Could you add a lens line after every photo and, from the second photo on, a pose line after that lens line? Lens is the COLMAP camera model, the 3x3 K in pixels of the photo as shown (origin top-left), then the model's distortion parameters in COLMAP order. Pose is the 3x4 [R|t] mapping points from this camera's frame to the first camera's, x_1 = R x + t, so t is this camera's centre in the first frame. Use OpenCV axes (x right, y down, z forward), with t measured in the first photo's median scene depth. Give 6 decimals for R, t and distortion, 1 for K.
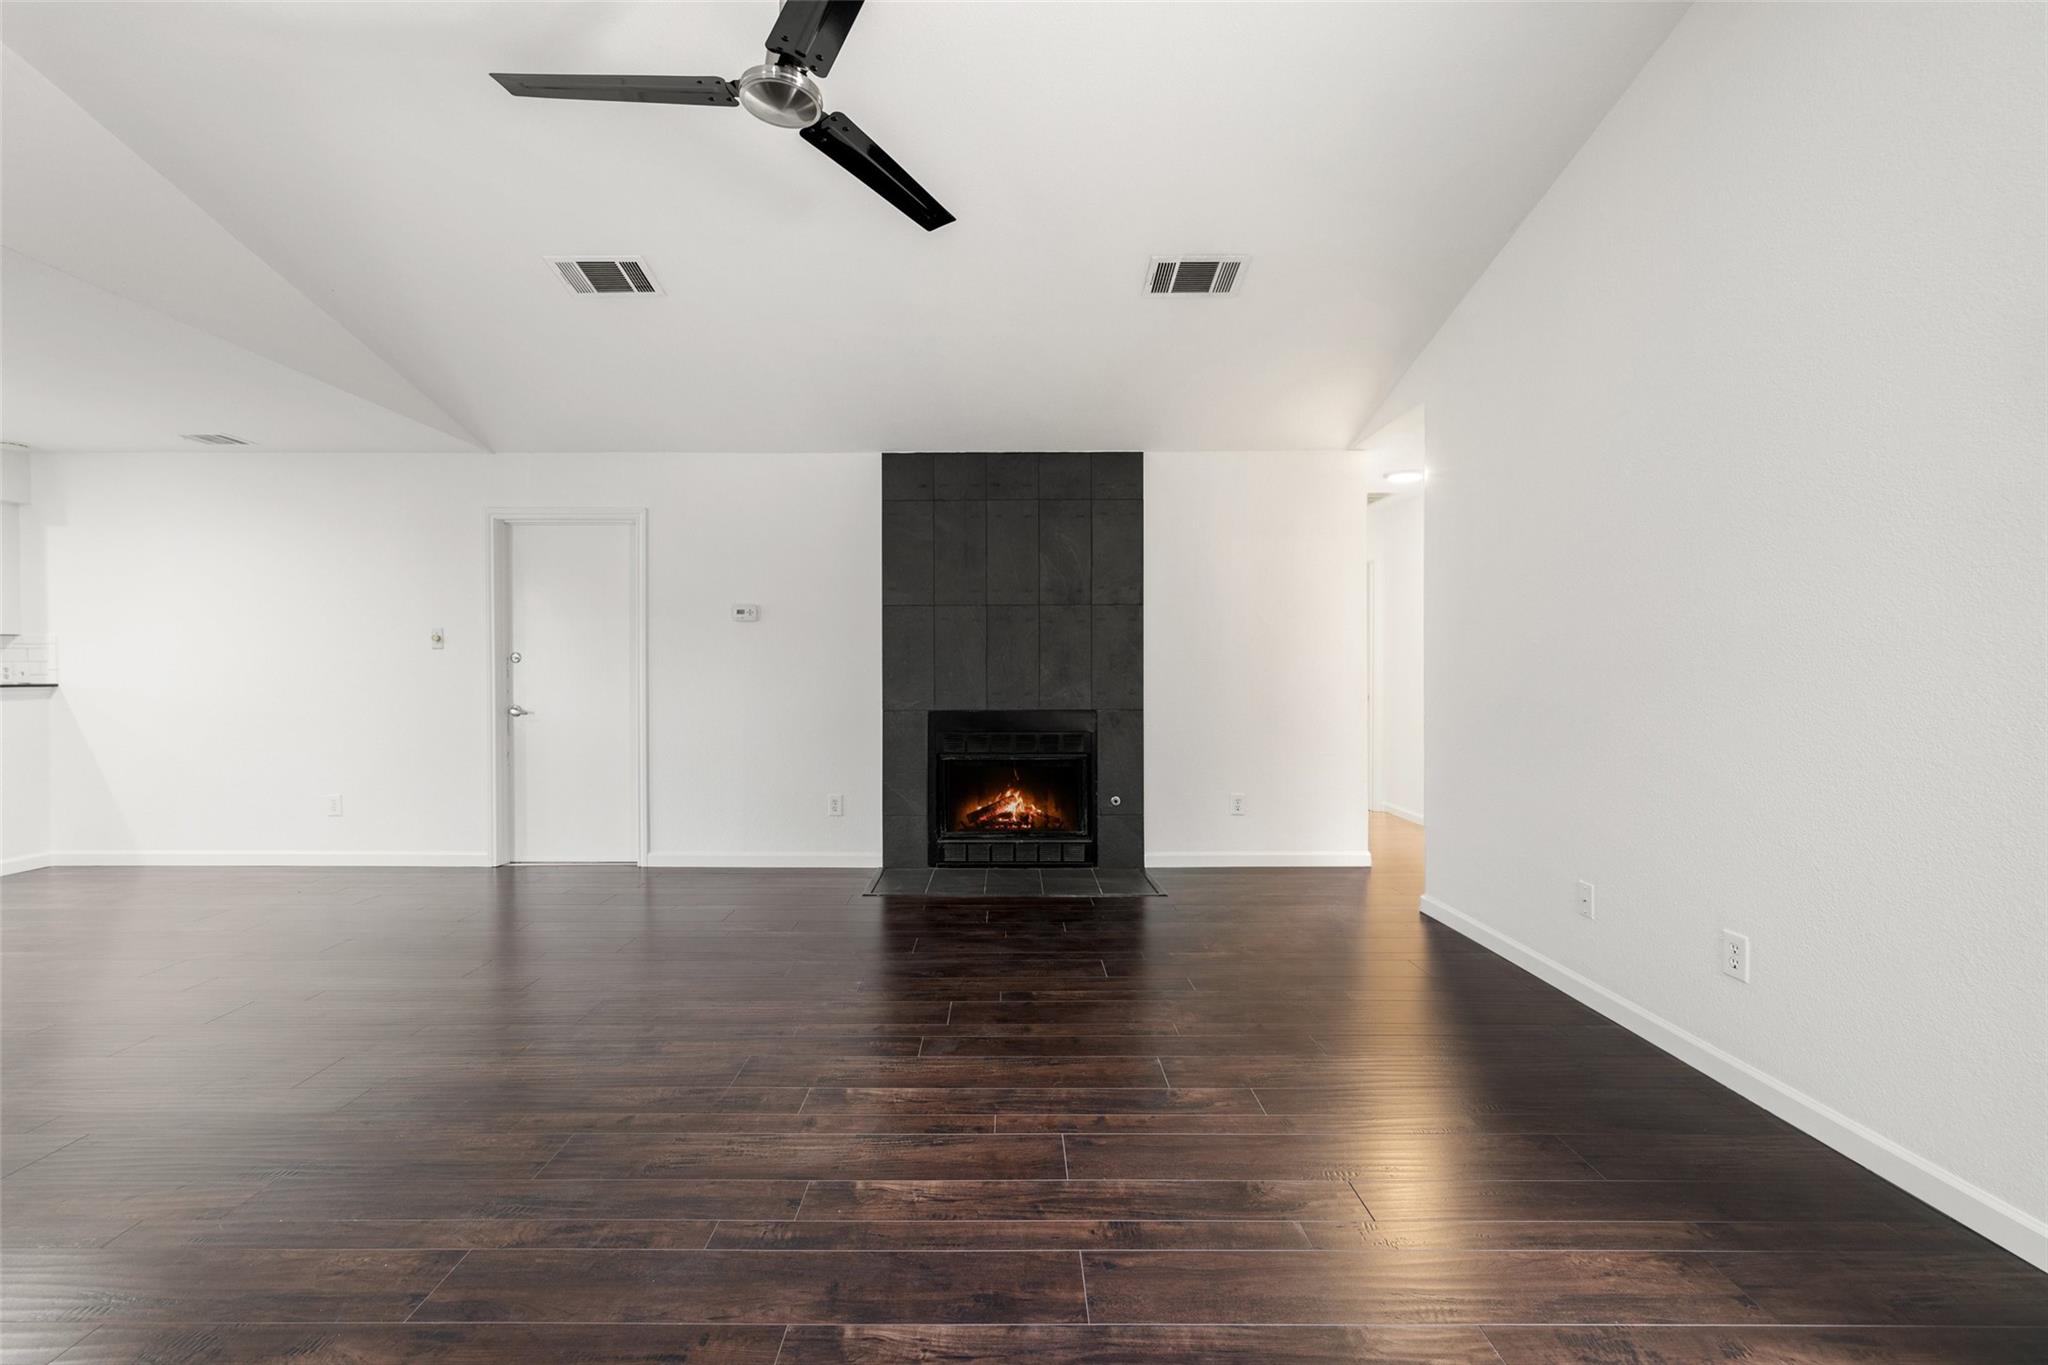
lens RADIAL K [[879.5, 0, 1031.0], [0, 879.5, 672.3], [0, 0, 1]] dist [-0.002251, 0.001599]
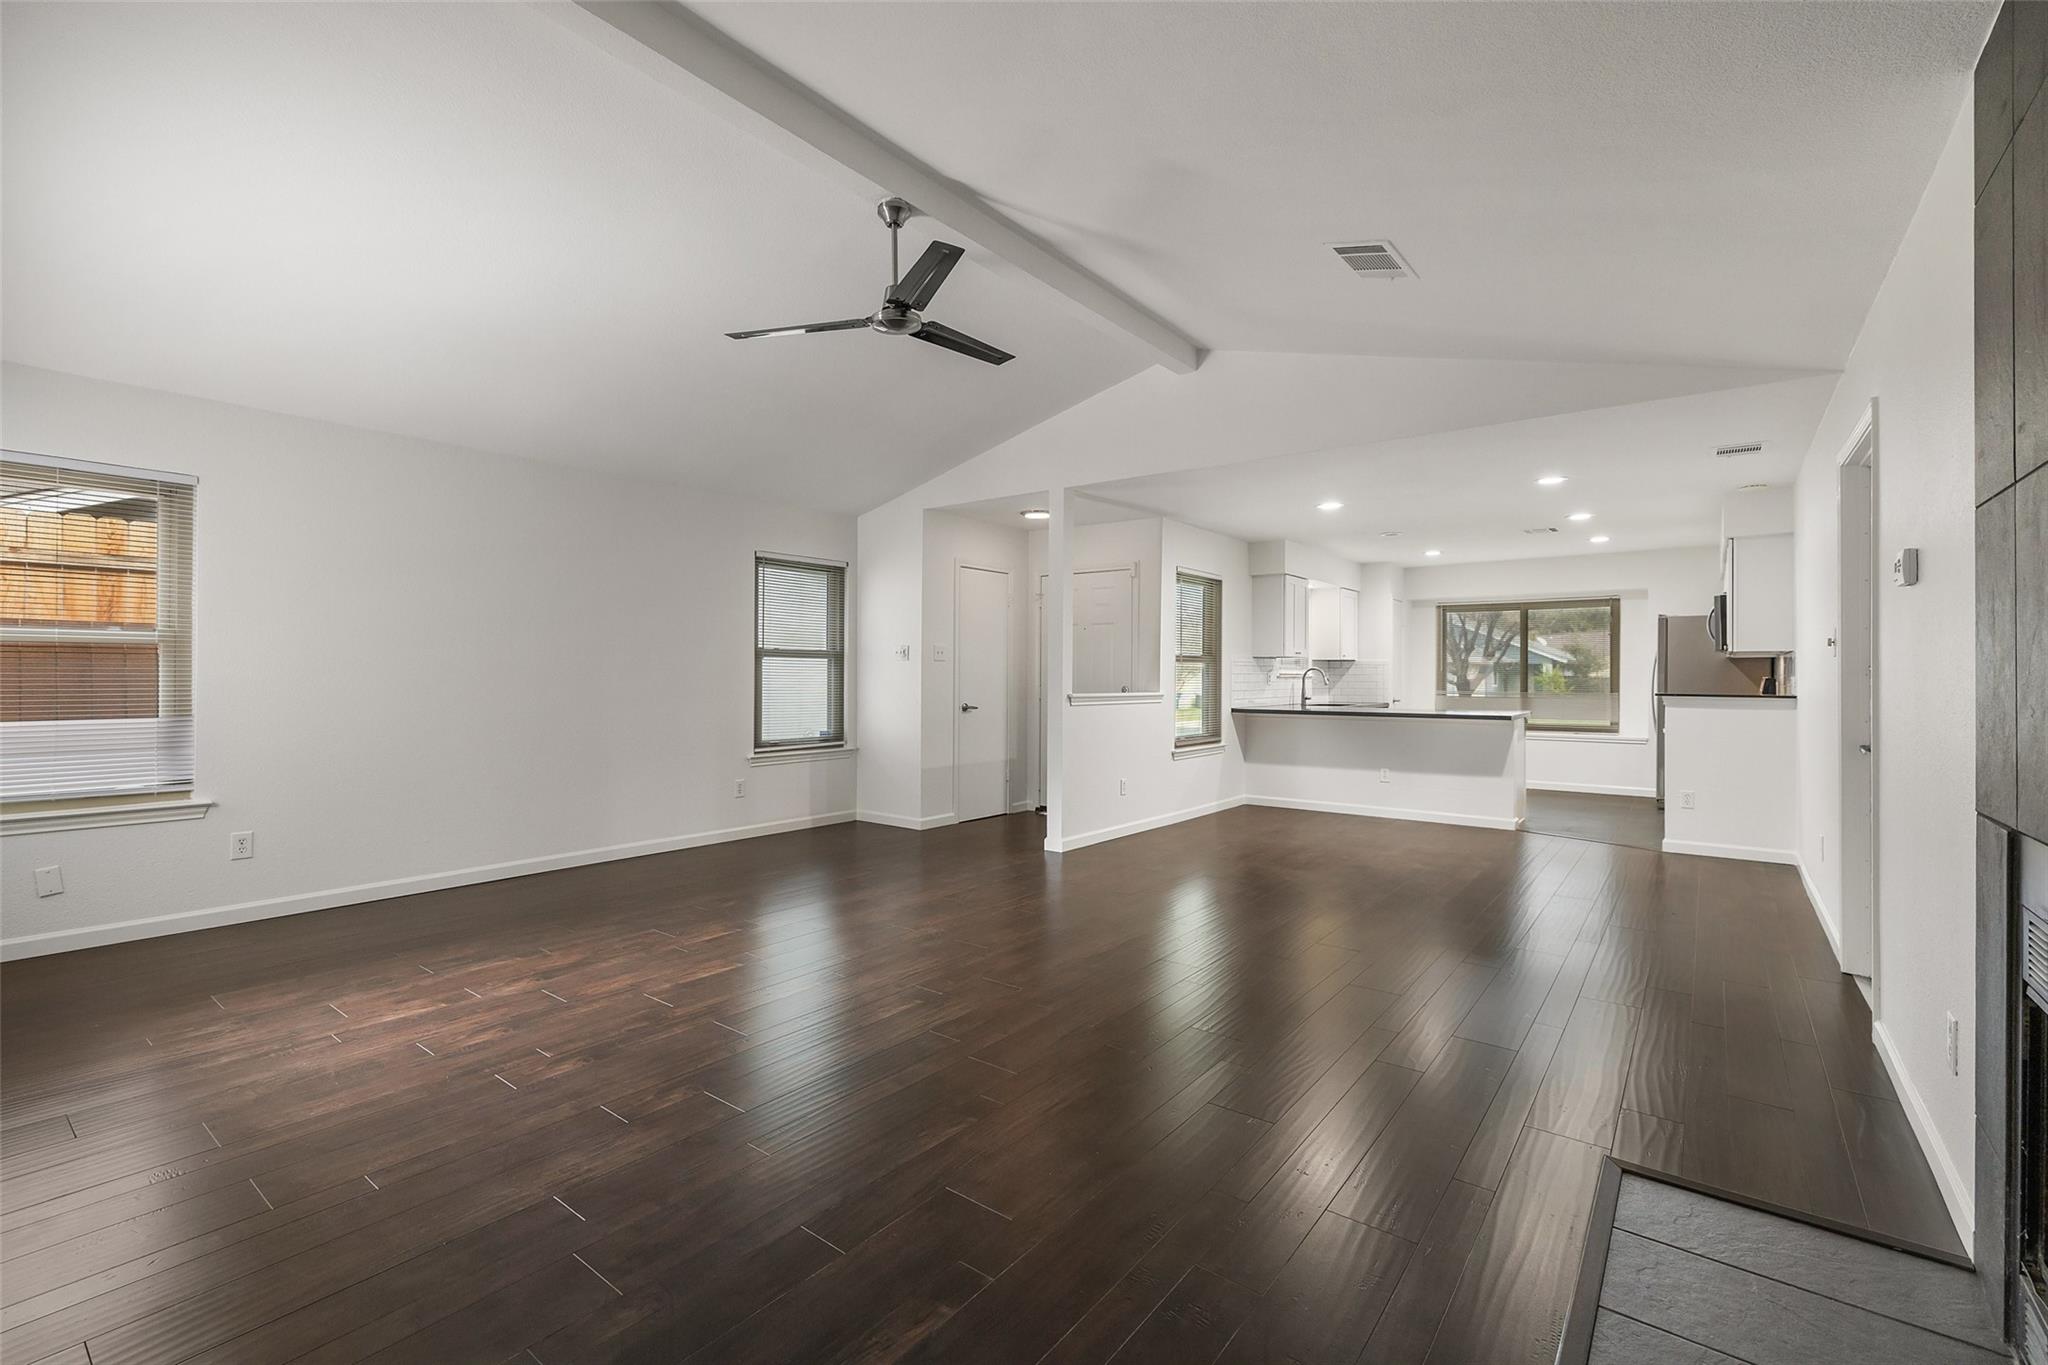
lens RADIAL K [[879.5, 0, 1004.7], [0, 879.5, 682.6], [0, 0, 1]] dist [-0.002251, 0.001599]
pose [[-0.628166, 0.004681, -0.778065, 0.342137], [-0.007146, 0.999905, 0.011785, -0.008617], [0.778047, 0.012963, -0.628073, 0.928492]]
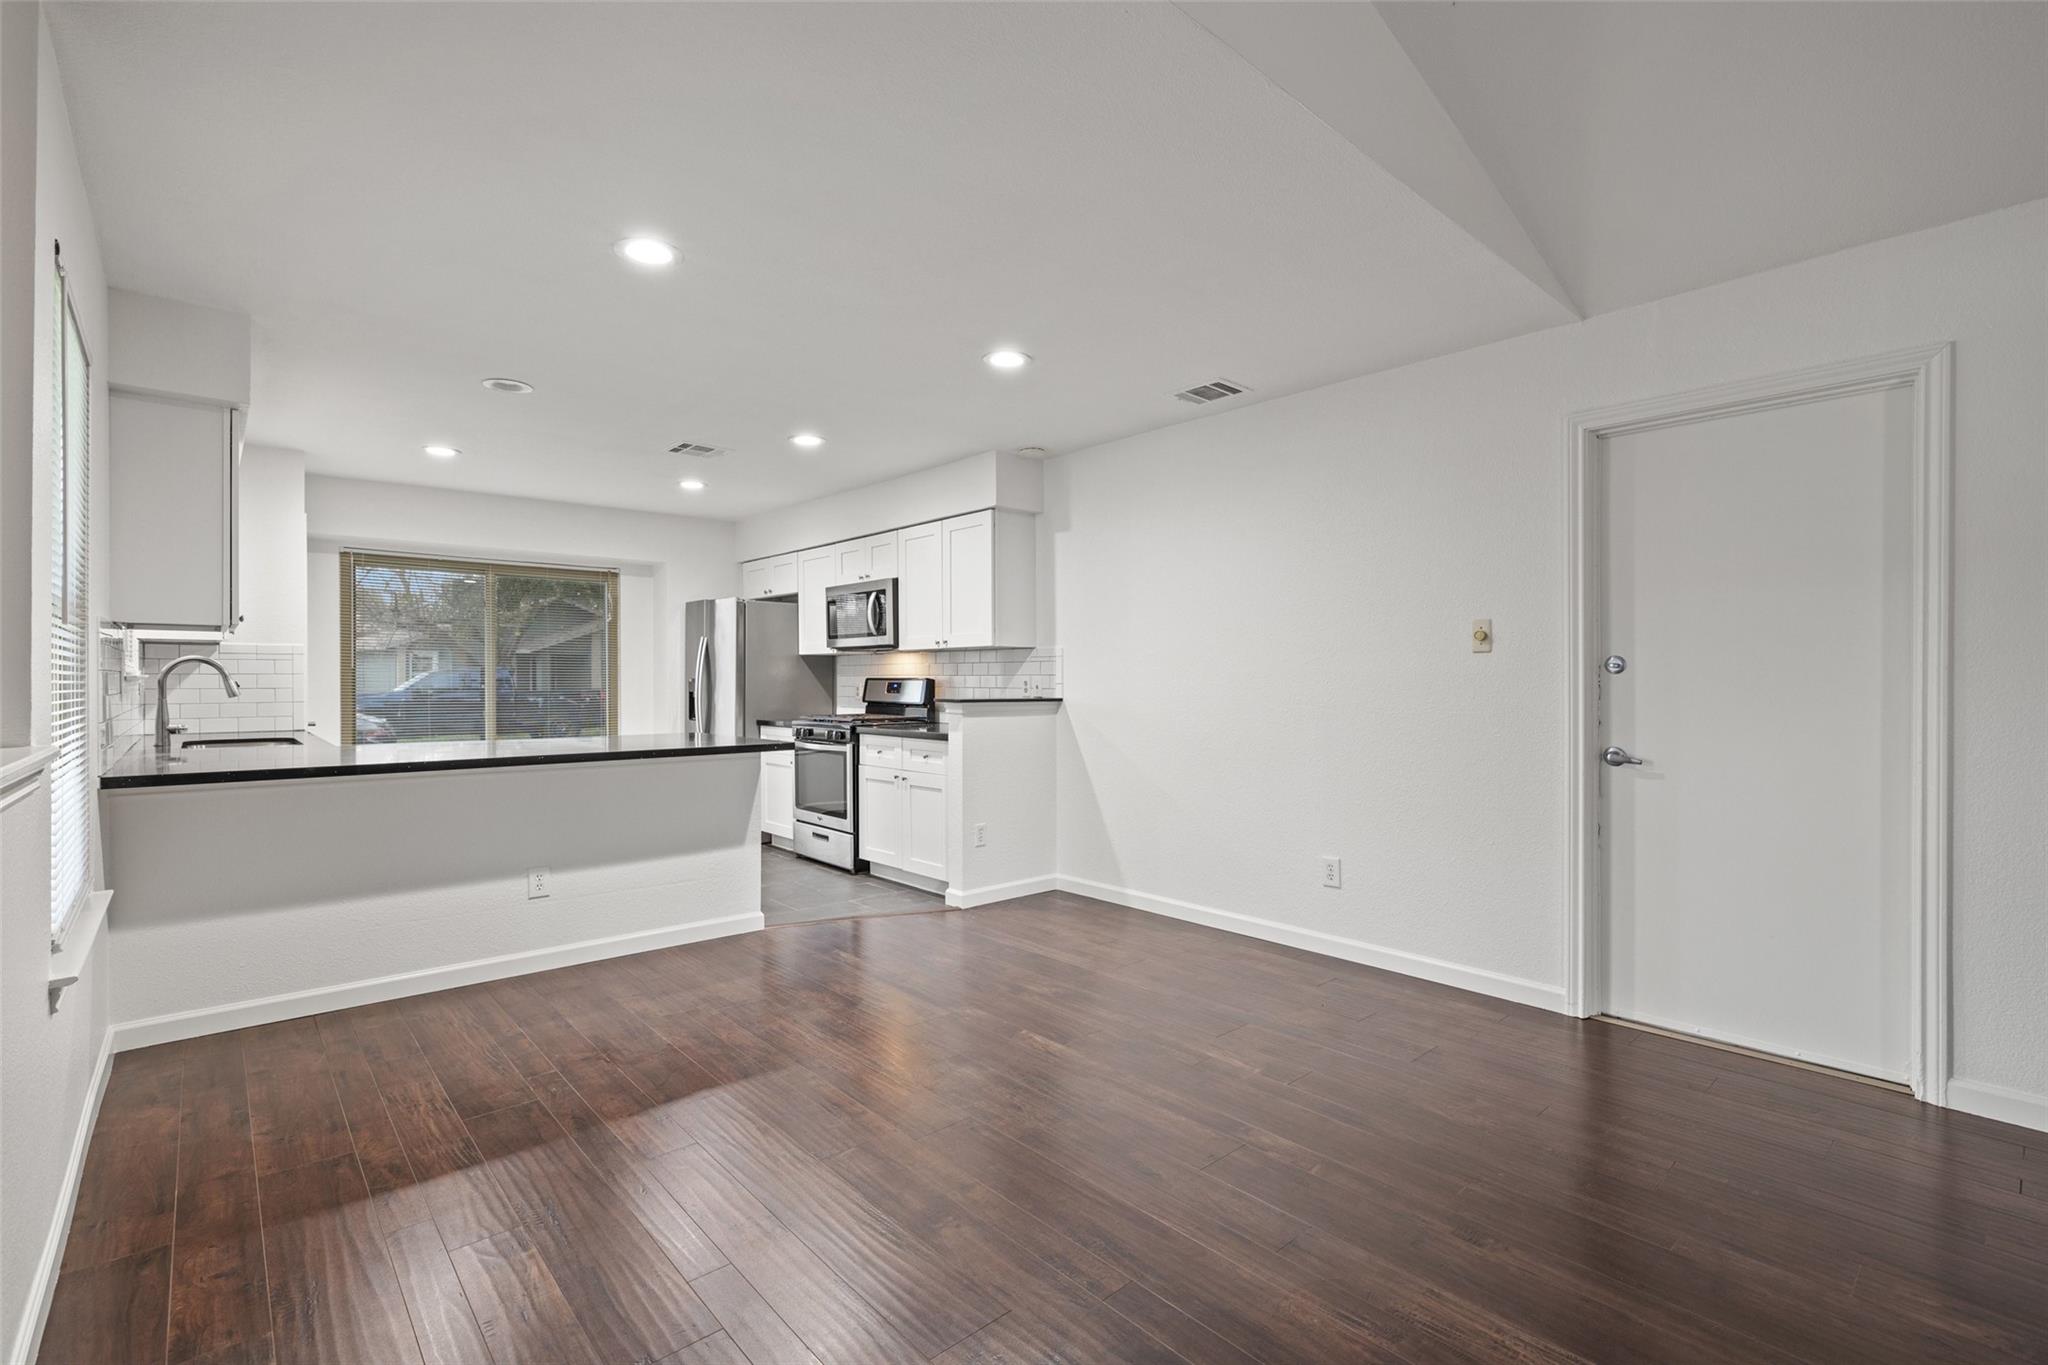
lens RADIAL K [[918.3, 0, 1000.7], [0, 918.3, 685.6], [0, 0, 1]] dist [-0.008421, 0.000506]
pose [[0.654359, 0.004871, -0.756168, -0.403963], [-0.004147, 0.999987, 0.002853, -0.003217], [0.756172, 0.001269, 0.654371, 0.303058]]
